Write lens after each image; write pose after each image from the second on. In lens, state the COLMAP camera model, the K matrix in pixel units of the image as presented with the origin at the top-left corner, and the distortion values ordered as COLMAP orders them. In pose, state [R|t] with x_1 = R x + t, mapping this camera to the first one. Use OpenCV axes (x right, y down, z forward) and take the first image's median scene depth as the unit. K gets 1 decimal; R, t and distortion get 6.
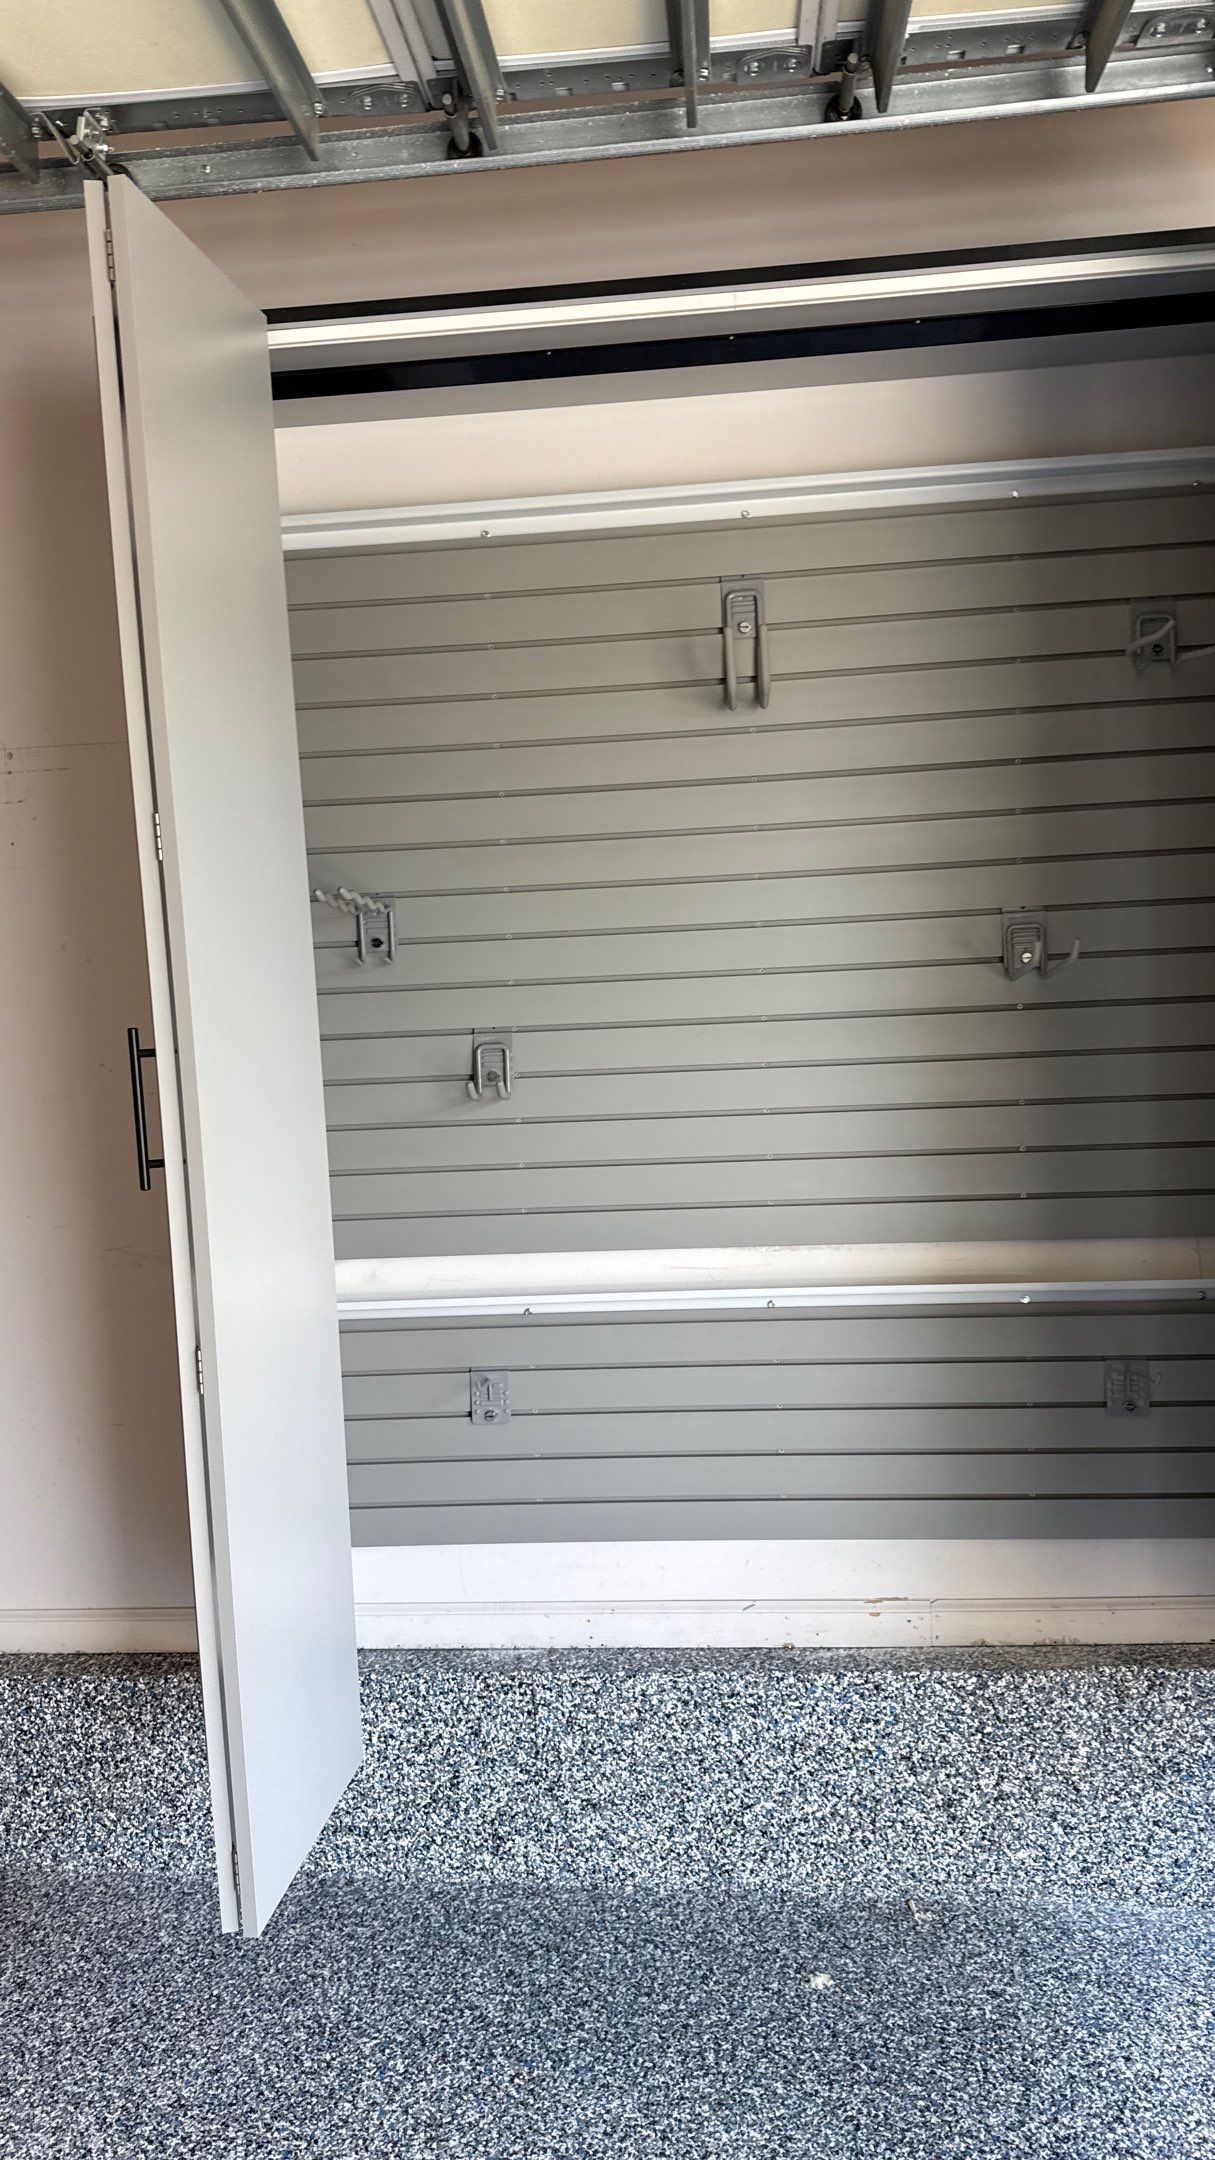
lens RADIAL K [[1577.6, 0, 594.4], [0, 1577.6, 1081.7], [0, 0, 1]] dist [-0.006751, -0.003161]
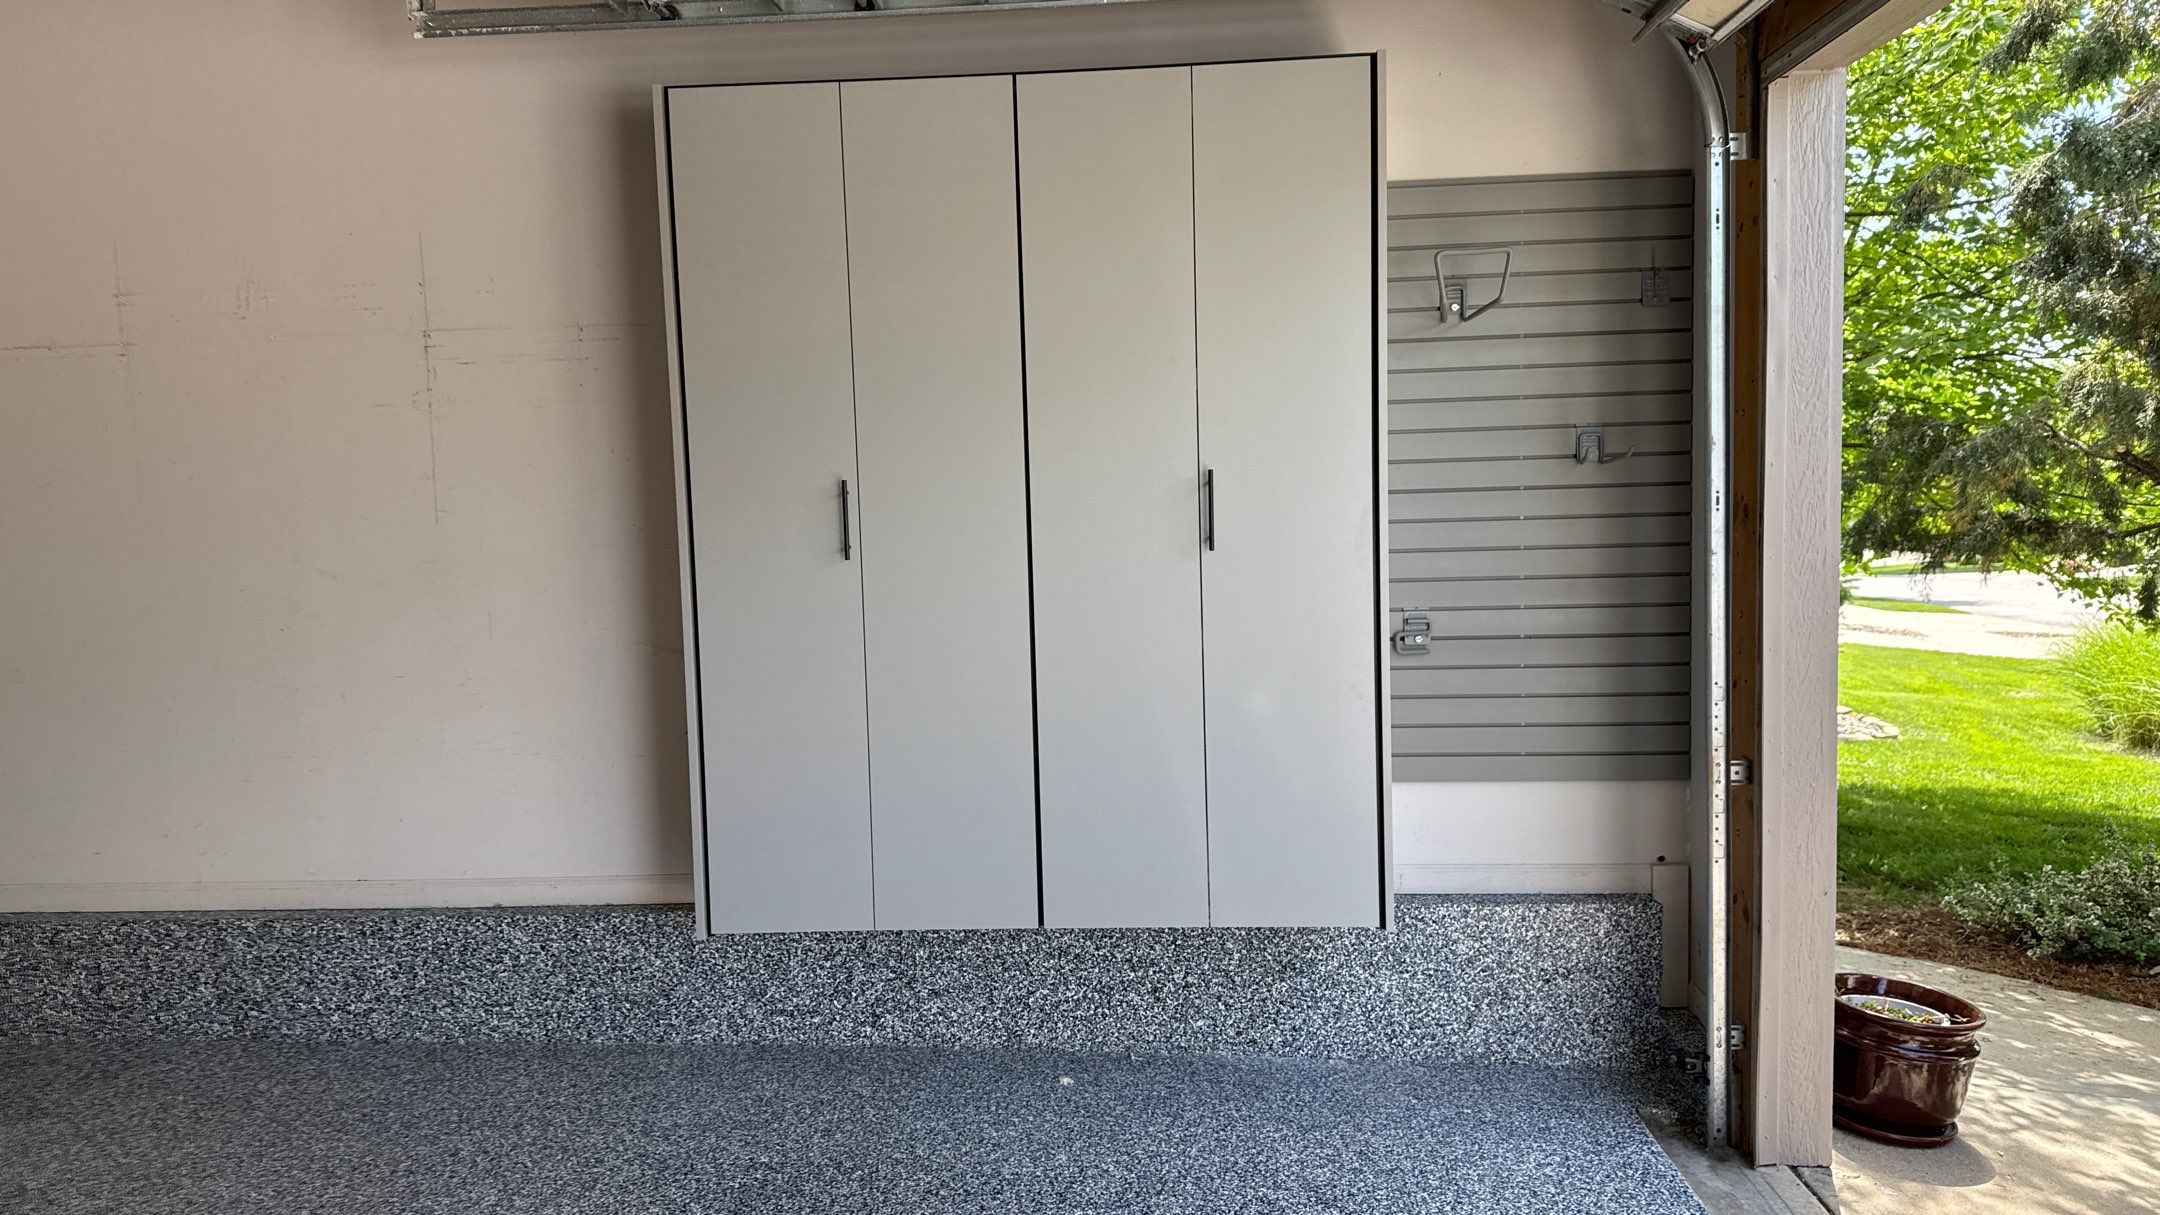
lens RADIAL K [[1577.6, 0, 1094.9], [0, 1577.6, 602.0], [0, 0, 1]] dist [-0.006751, -0.003161]
pose [[0.999123, 0.025175, 0.033451, 0.097444], [-0.024228, 0.999303, -0.028404, 0.106214], [-0.034143, 0.027569, 0.999037, -0.613005]]
